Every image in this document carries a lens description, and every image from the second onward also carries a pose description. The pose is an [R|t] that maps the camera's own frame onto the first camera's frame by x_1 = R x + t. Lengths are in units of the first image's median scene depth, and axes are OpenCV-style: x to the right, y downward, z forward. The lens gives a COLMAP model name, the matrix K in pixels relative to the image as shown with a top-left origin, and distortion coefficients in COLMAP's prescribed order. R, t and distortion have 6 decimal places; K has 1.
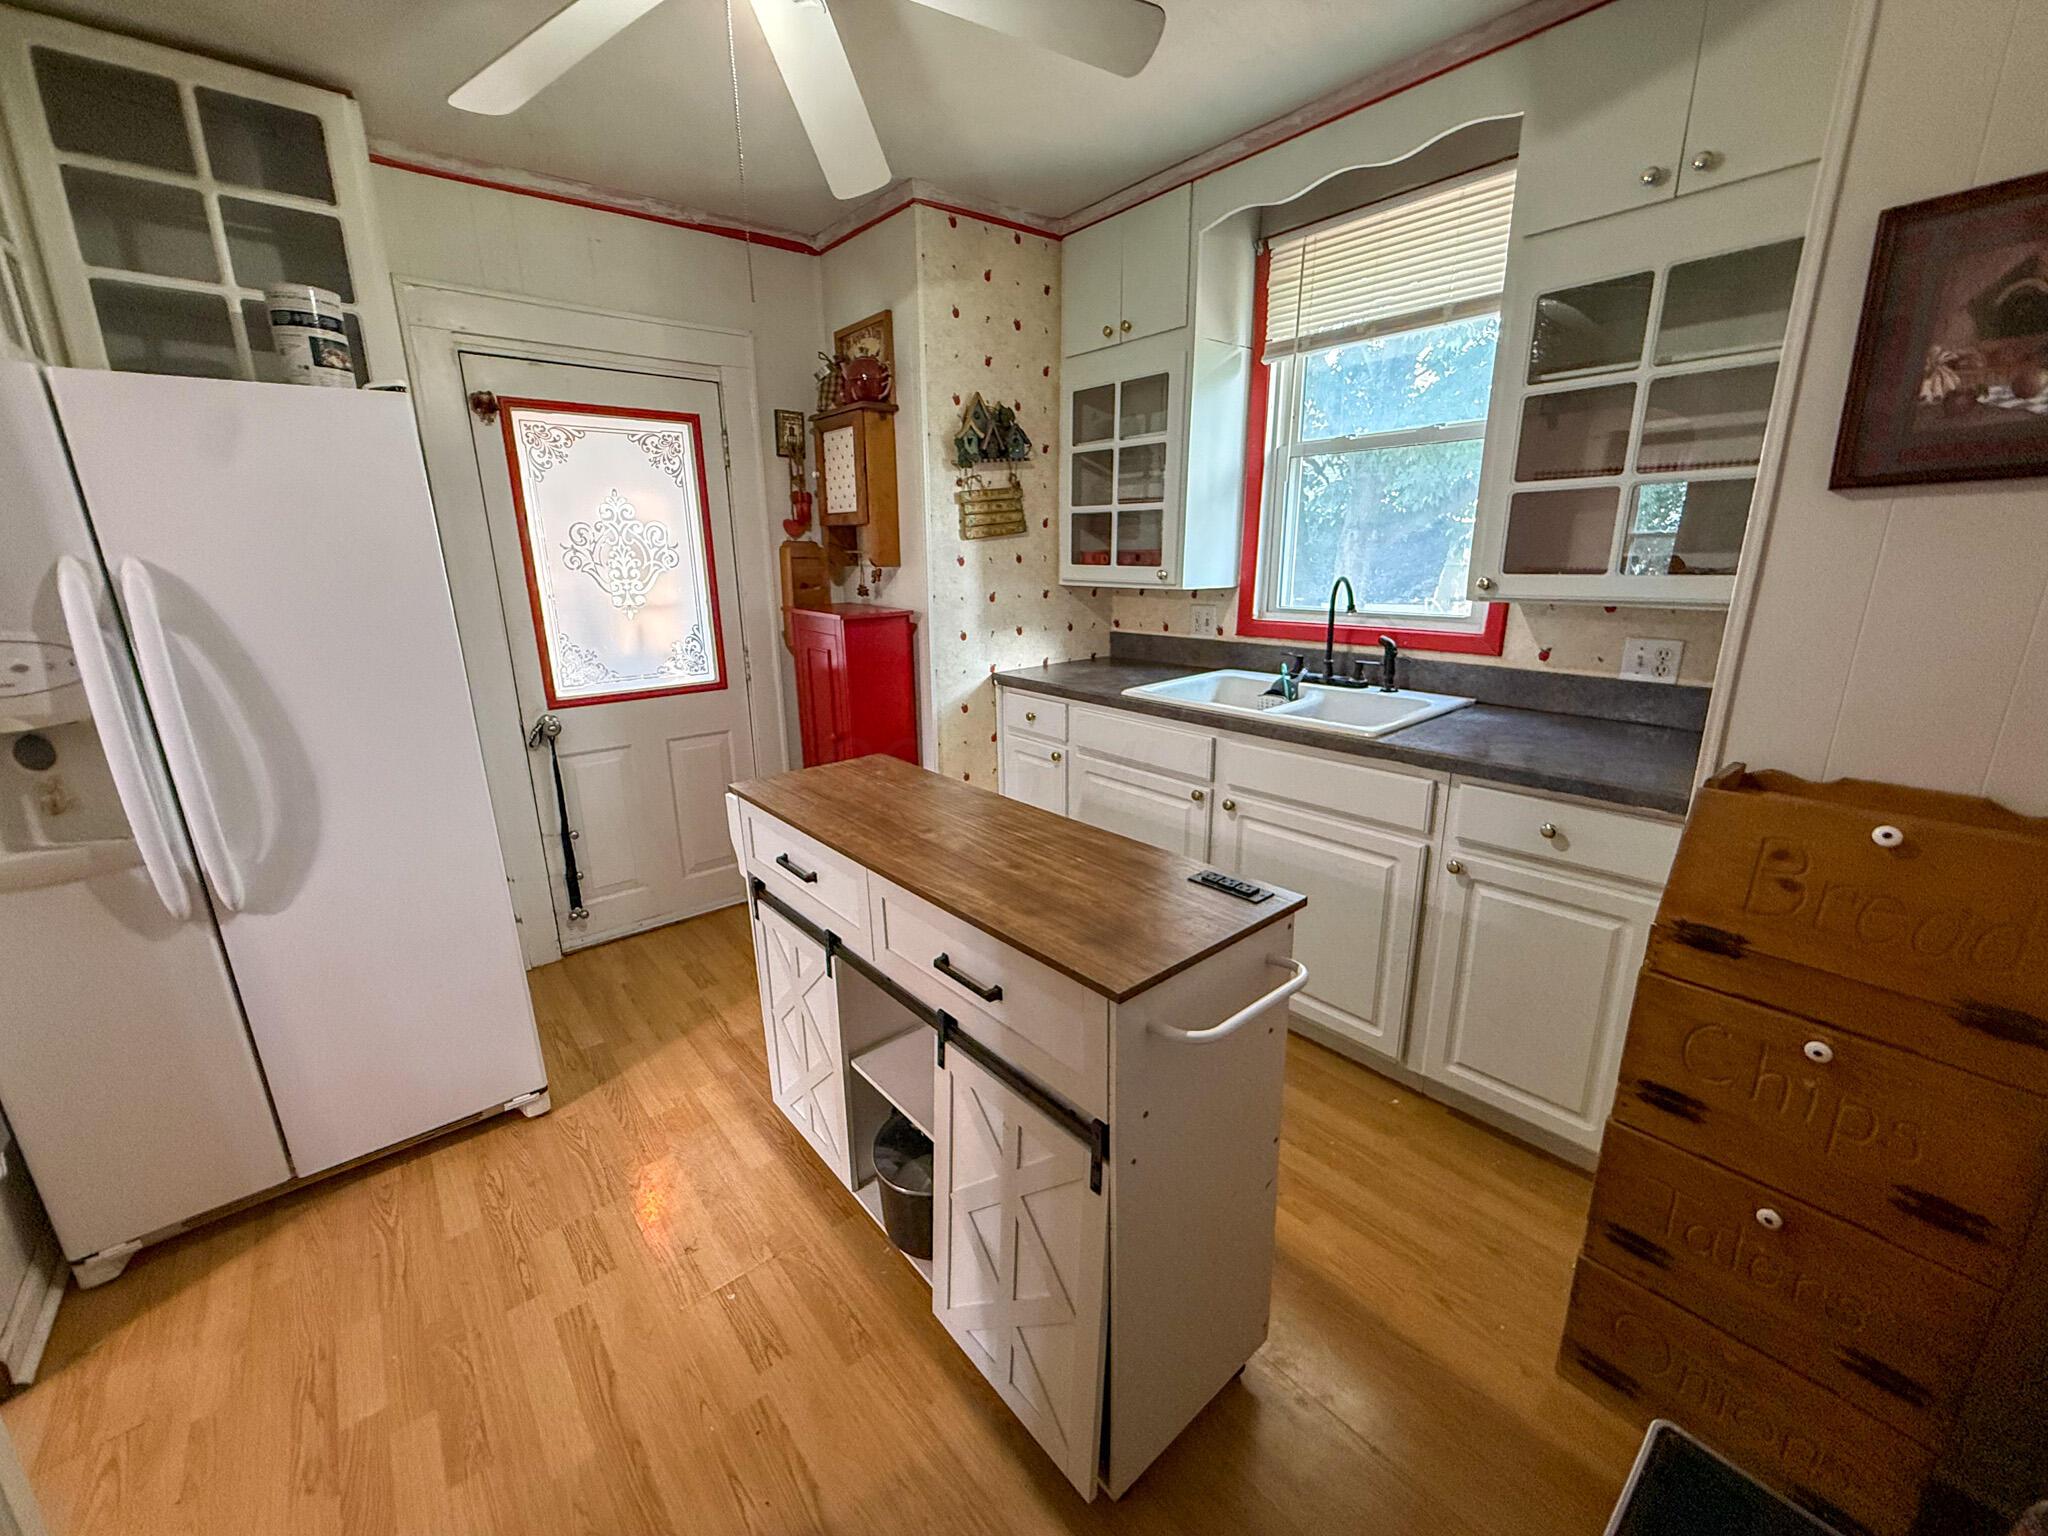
lens RADIAL K [[818.5, 0, 1024.0], [0, 818.5, 768.0], [0, 0, 1]] dist [-0.002250, -0.000639]
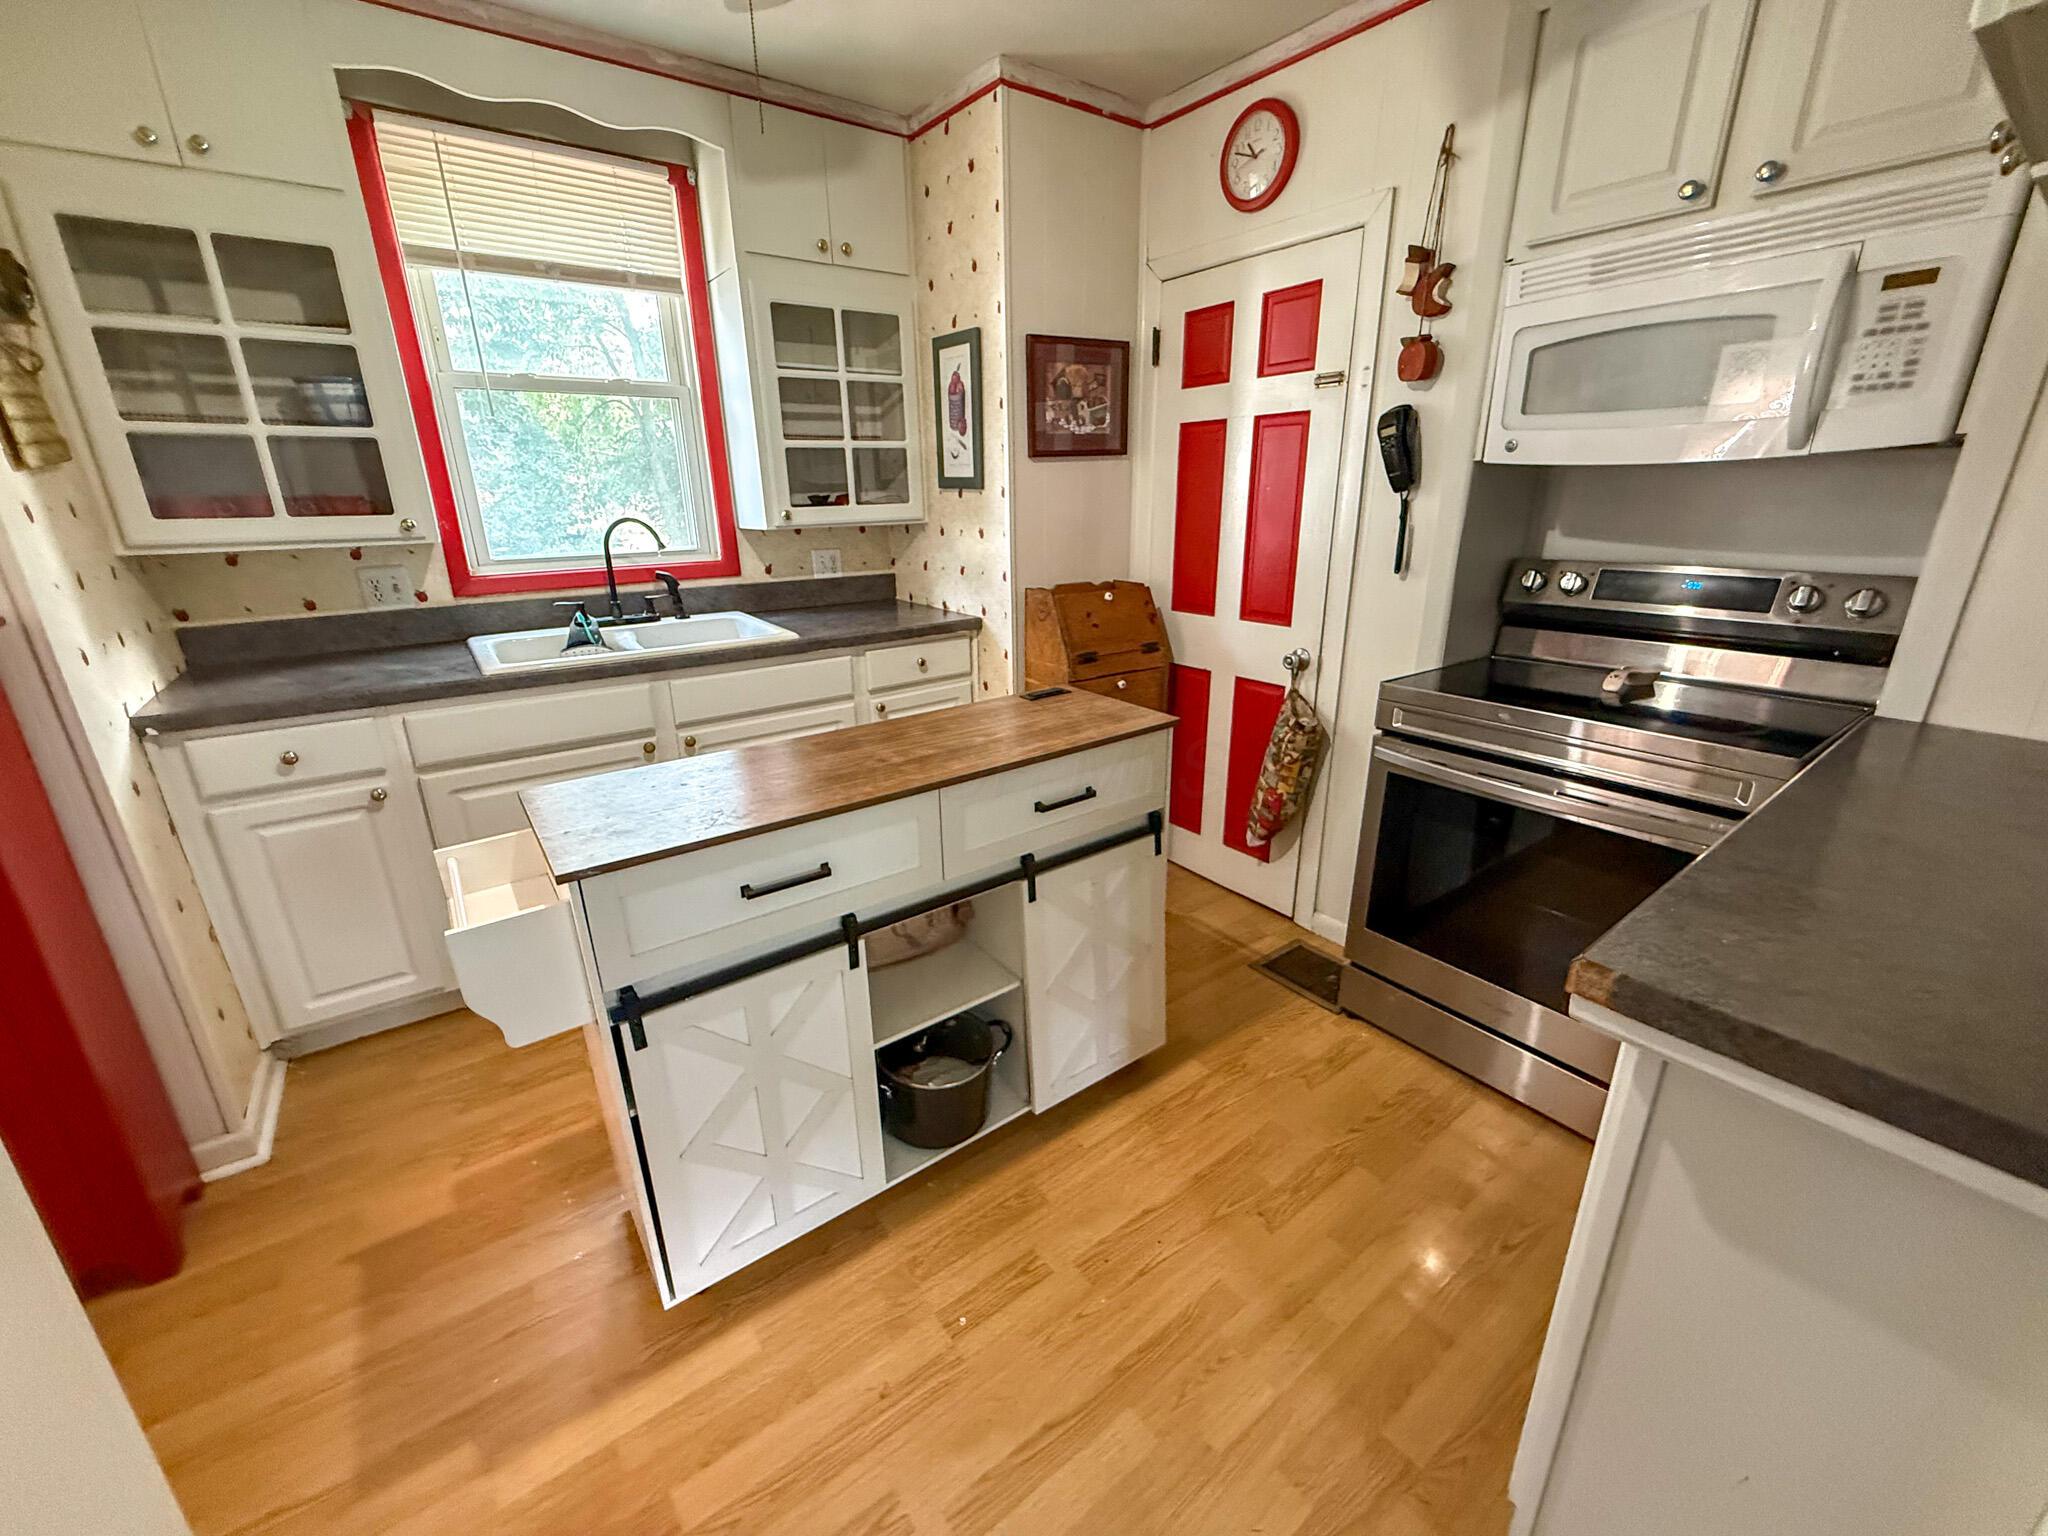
lens RADIAL K [[818.5, 0, 1024.0], [0, 818.5, 768.0], [0, 0, 1]] dist [-0.002250, -0.000639]
pose [[0.055587, -0.309562, 0.949253, -0.755407], [0.272945, 0.919221, 0.283785, -0.108053], [-0.960422, 0.243319, 0.135590, 0.496604]]
